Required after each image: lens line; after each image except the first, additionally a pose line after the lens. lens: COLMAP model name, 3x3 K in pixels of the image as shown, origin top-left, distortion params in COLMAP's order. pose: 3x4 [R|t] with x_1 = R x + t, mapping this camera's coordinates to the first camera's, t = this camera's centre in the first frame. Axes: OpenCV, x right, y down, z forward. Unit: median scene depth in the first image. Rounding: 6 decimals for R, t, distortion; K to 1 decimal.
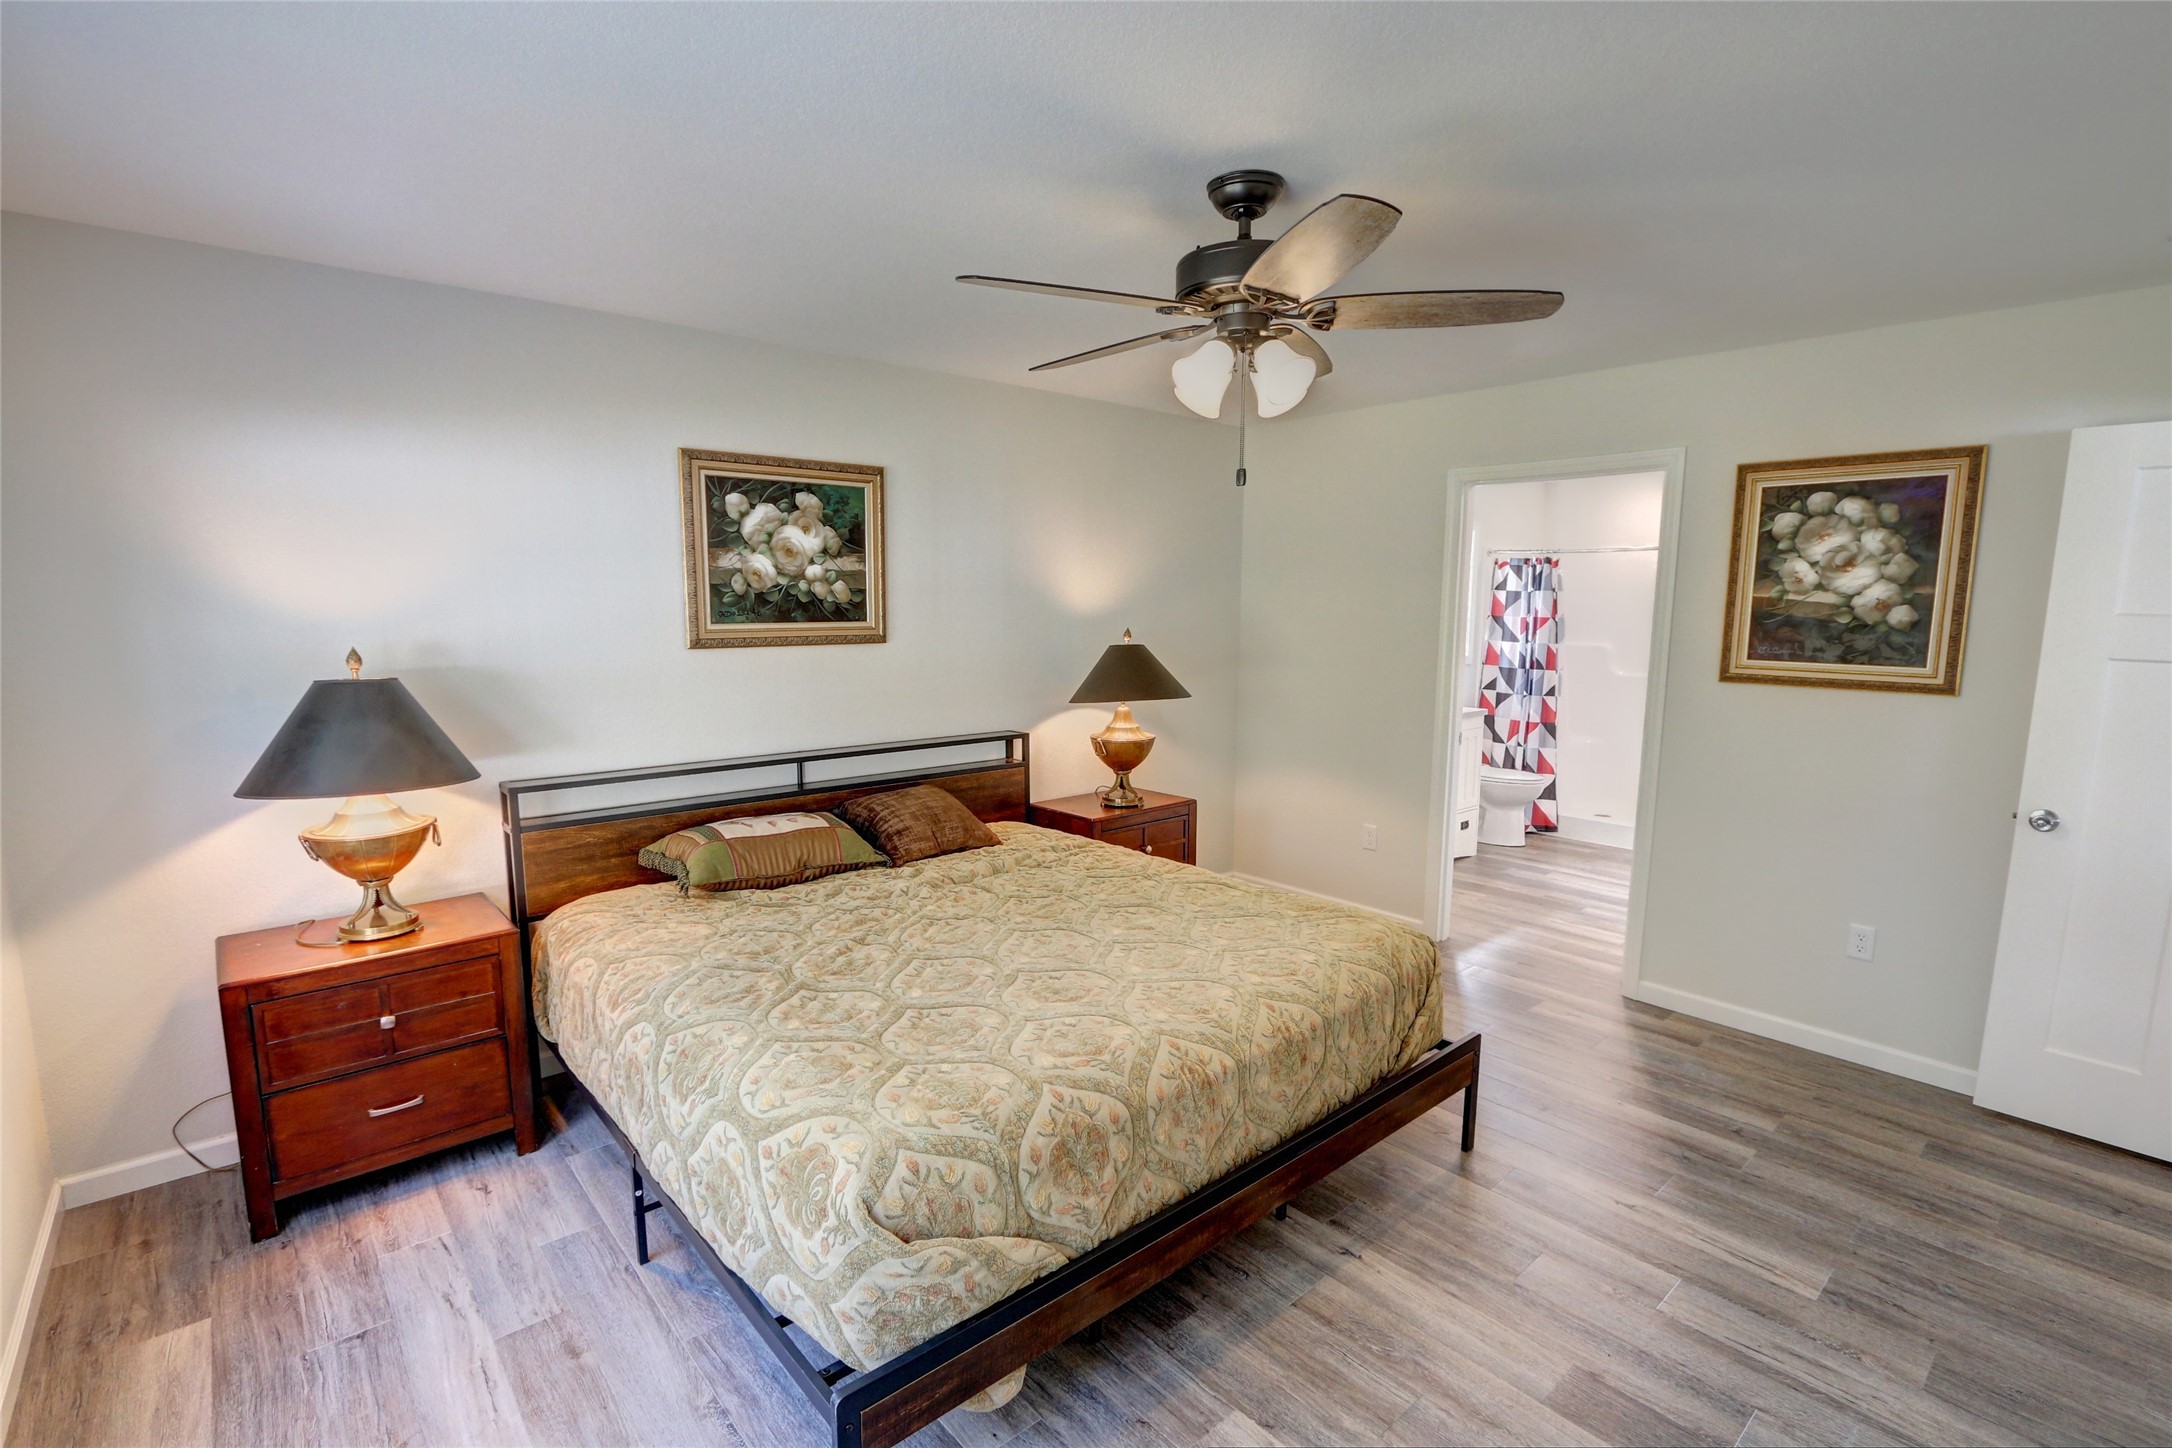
lens RADIAL K [[993.5, 0, 1084.4], [0, 993.5, 736.7], [0, 0, 1]] dist [-0.020225, 0.001073]
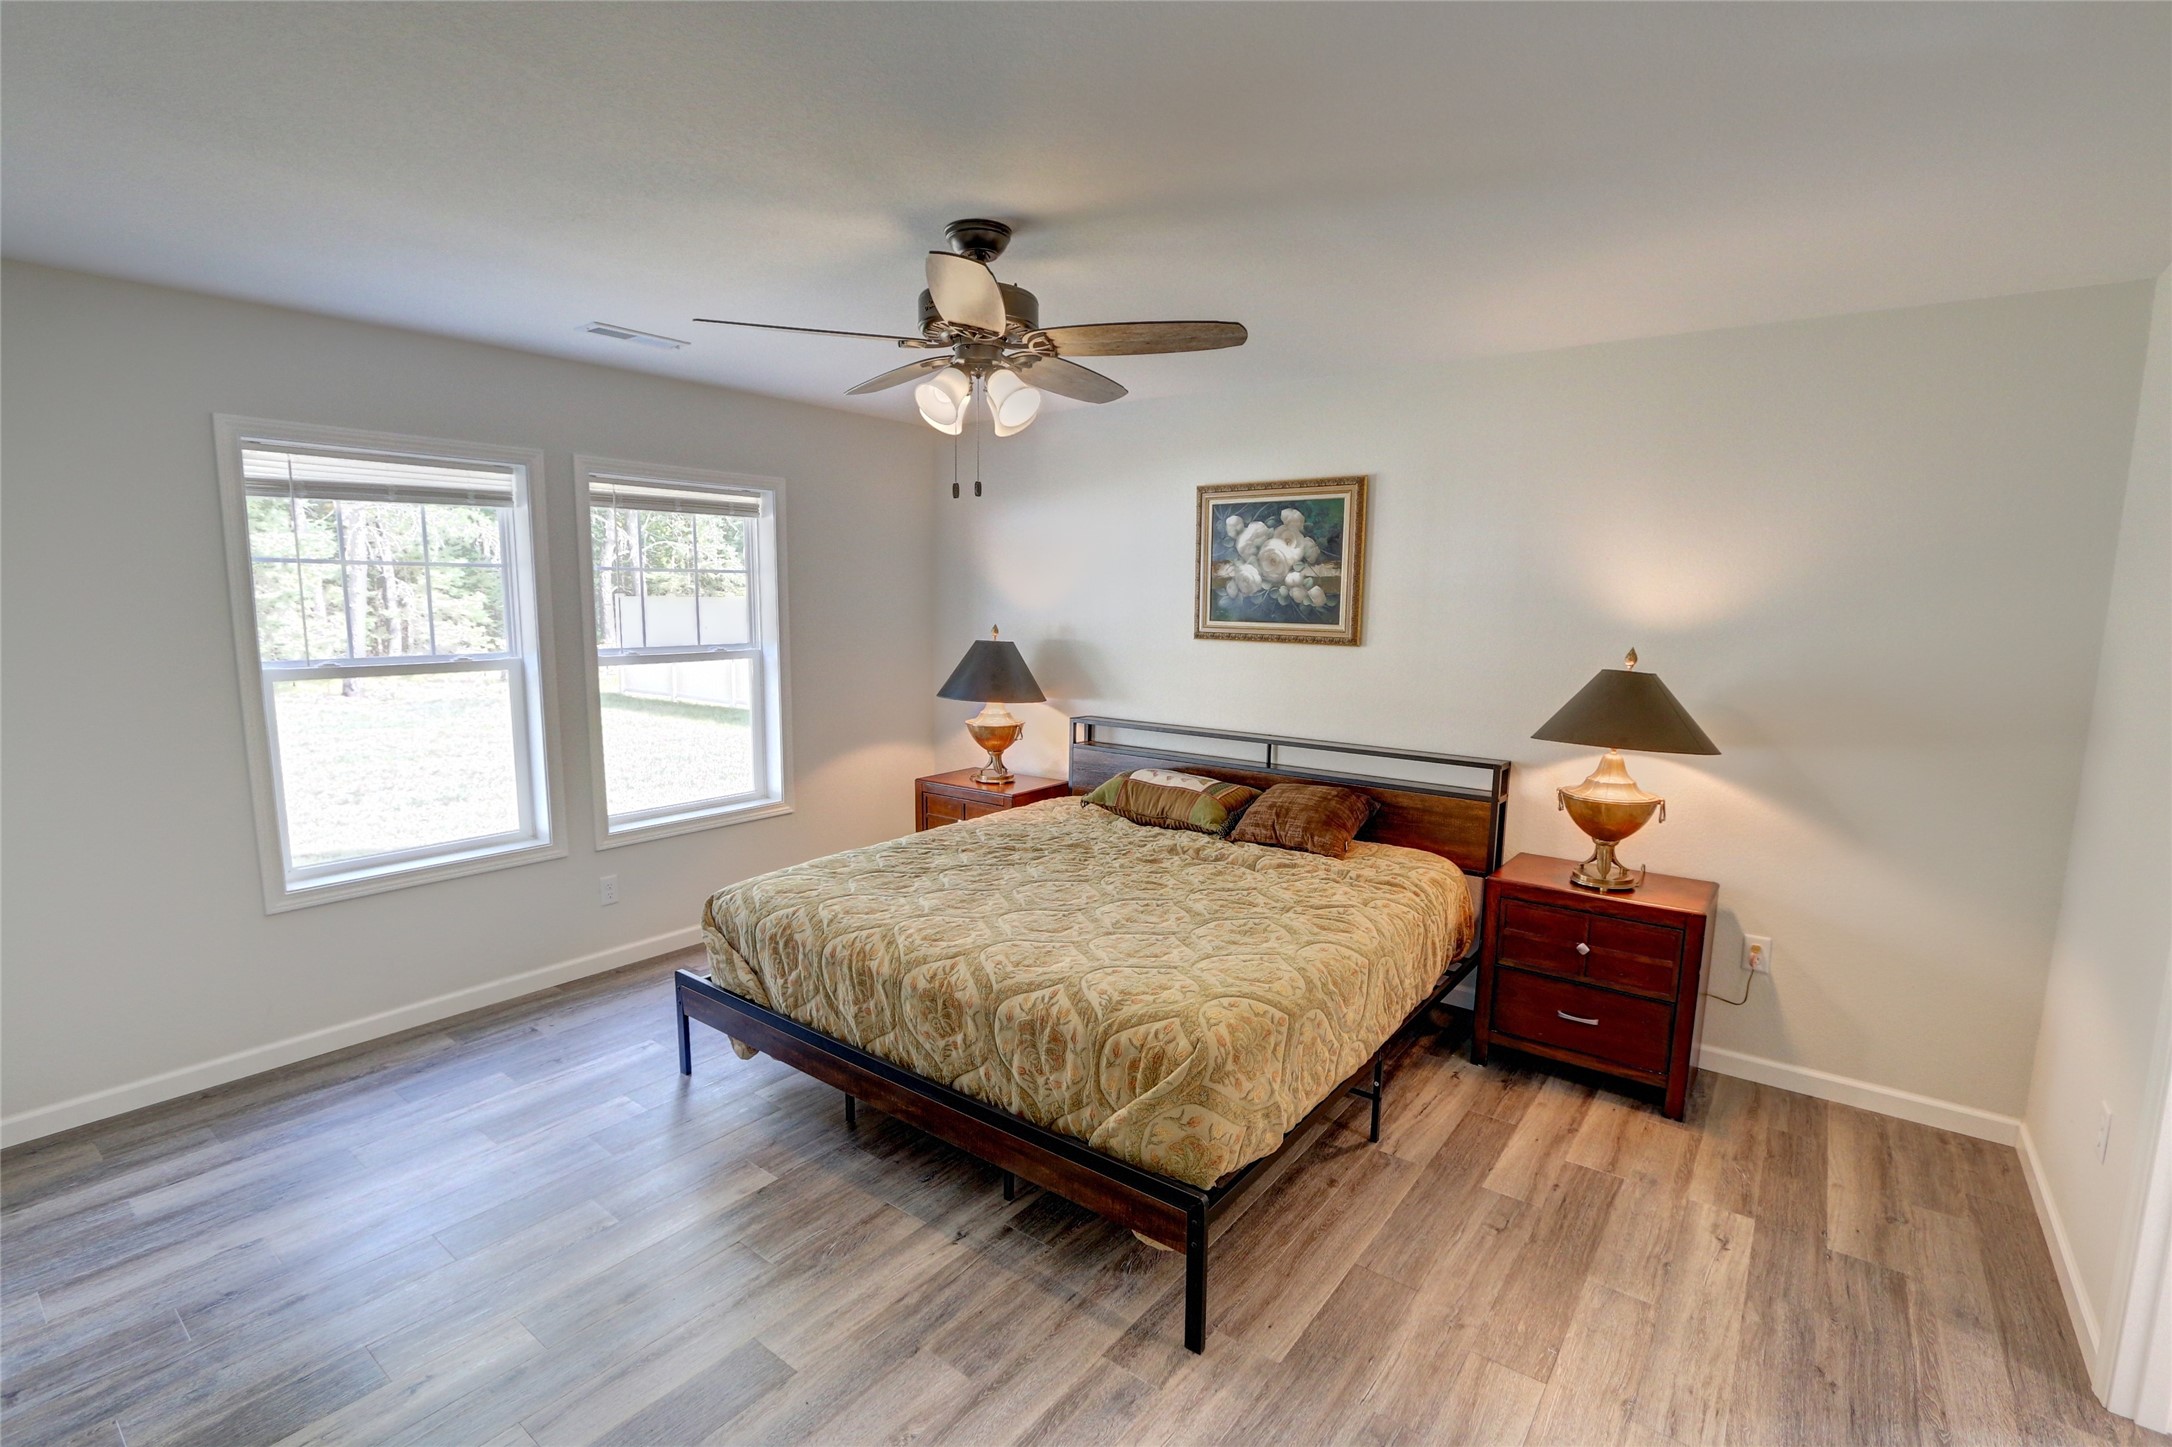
lens RADIAL K [[993.5, 0, 1084.4], [0, 993.5, 736.2], [0, 0, 1]] dist [-0.020225, 0.001073]
pose [[0.209689, 0.134942, -0.968412, 0.832391], [-0.149658, 0.983190, 0.104595, -0.076567], [0.966247, 0.122998, 0.226360, 0.566804]]
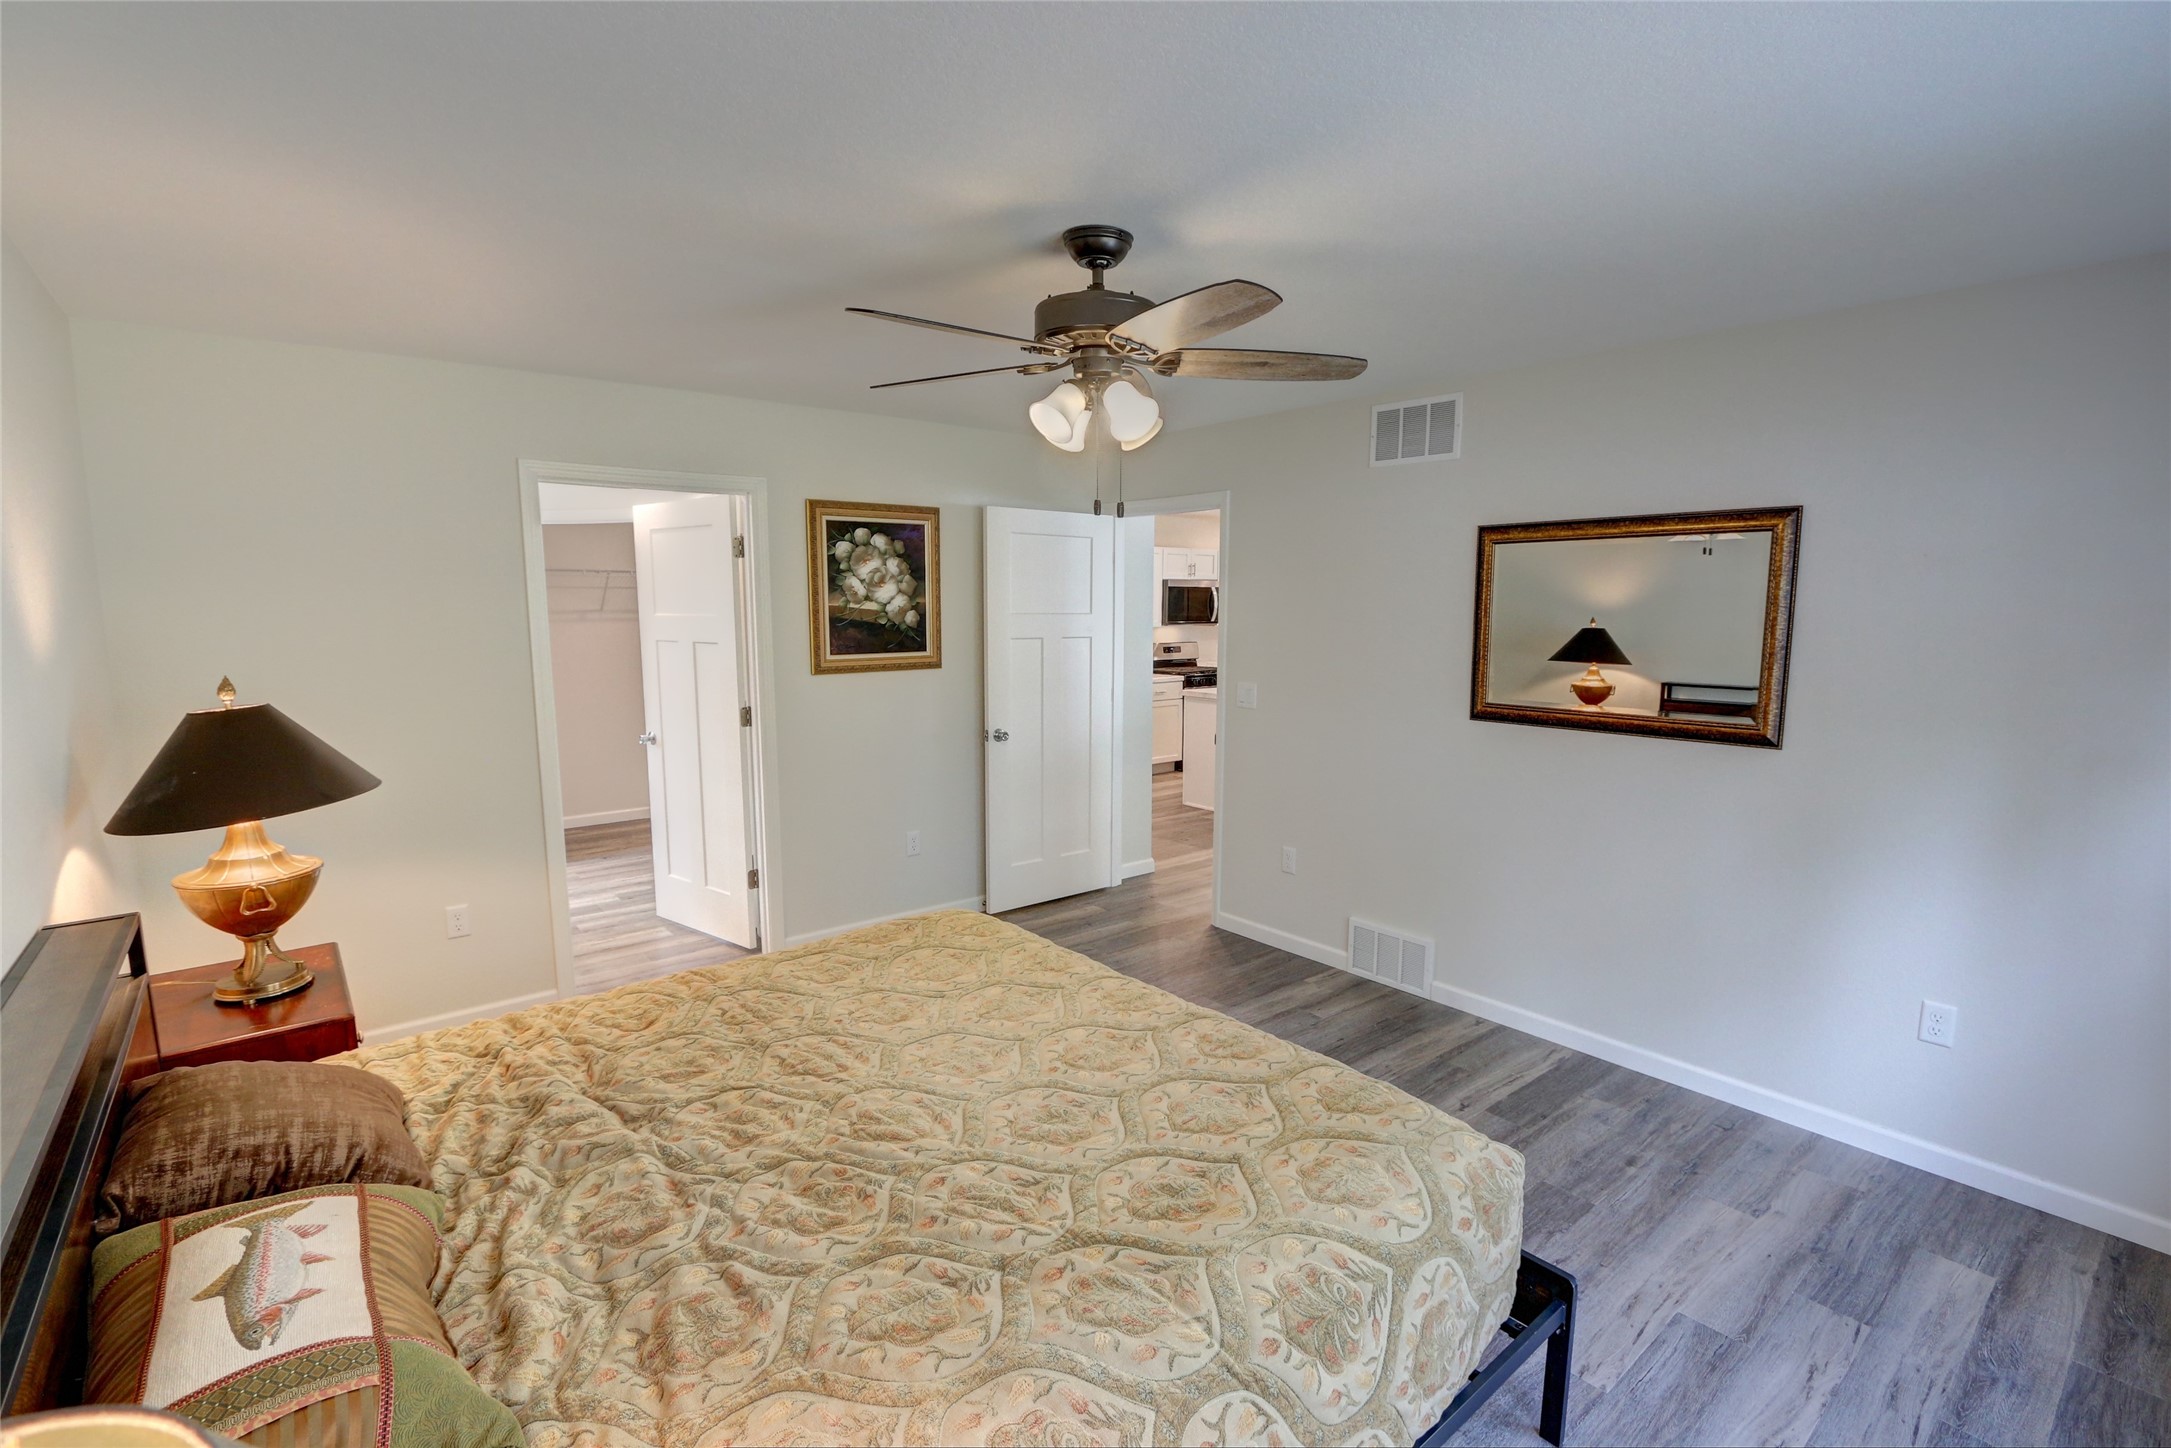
lens RADIAL K [[993.1, 0, 1083.9], [0, 993.1, 736.7], [0, 0, 1]] dist [-0.020225, 0.001073]
pose [[0.023609, -0.140327, 0.989824, -0.608618], [0.139603, 0.980862, 0.135726, -0.104755], [-0.989926, 0.134978, 0.042747, 0.646836]]
